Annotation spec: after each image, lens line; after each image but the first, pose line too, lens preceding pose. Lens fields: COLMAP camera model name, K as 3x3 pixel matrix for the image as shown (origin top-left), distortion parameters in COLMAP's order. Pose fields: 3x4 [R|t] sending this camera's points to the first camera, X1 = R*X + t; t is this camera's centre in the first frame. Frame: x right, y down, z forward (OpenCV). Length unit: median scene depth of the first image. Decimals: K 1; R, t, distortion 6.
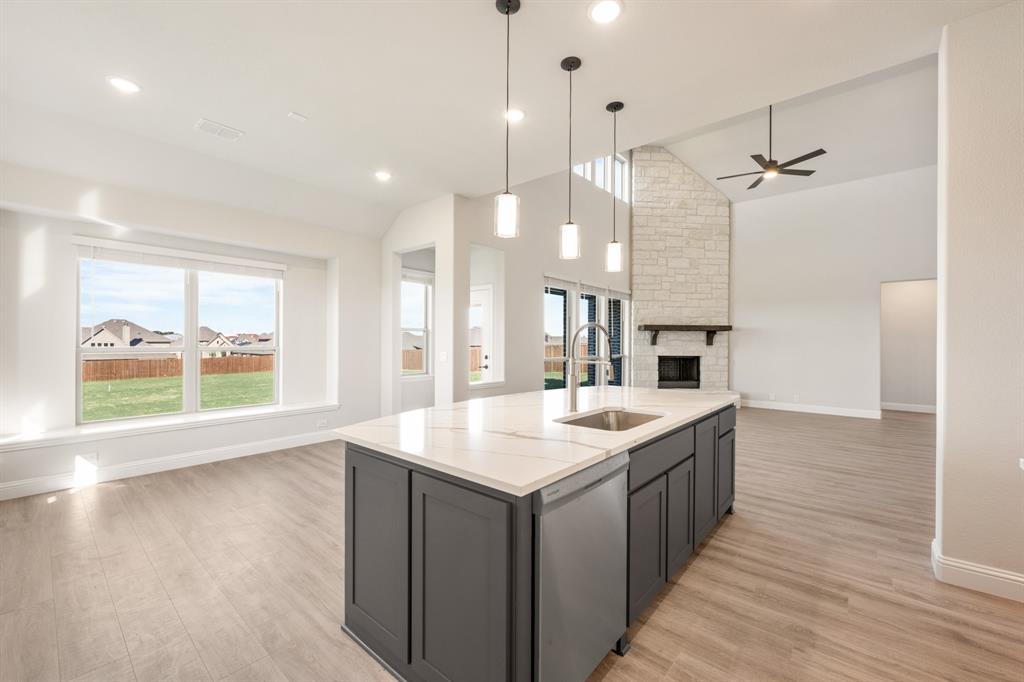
lens RADIAL K [[420.6, 0, 512.5], [0, 420.6, 339.4], [0, 0, 1]] dist [0.004021, -0.000169]
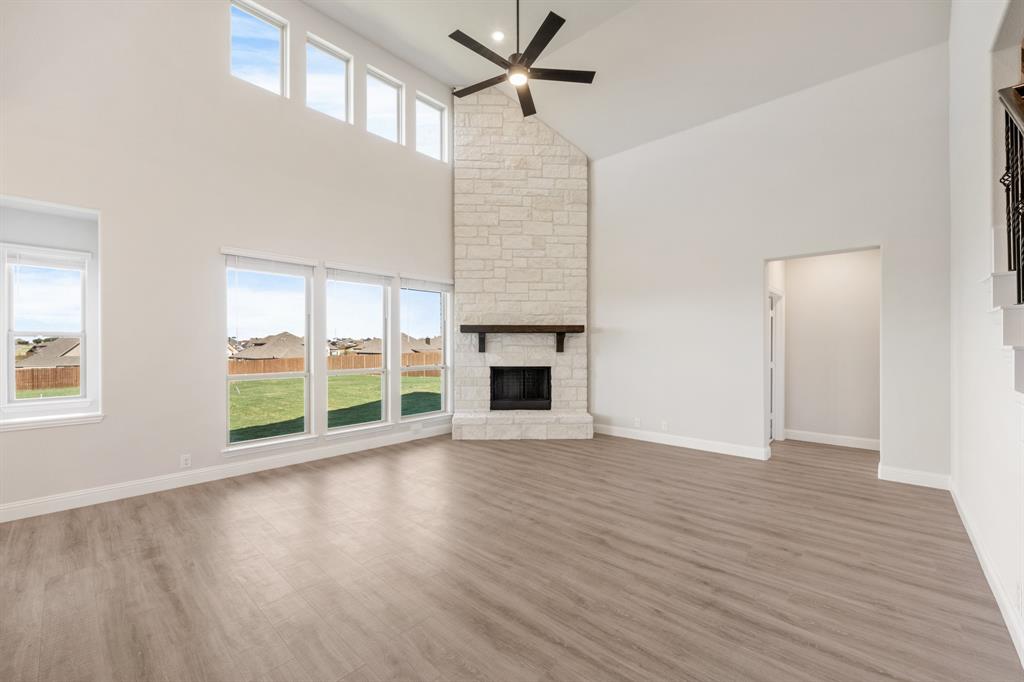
lens RADIAL K [[420.6, 0, 513.6], [0, 420.6, 340.7], [0, 0, 1]] dist [0.004021, -0.000169]
pose [[0.999144, -0.006330, -0.040876, 0.415888], [0.006215, 0.999976, -0.002945, -0.004227], [0.040894, 0.002689, 0.999160, 0.254616]]
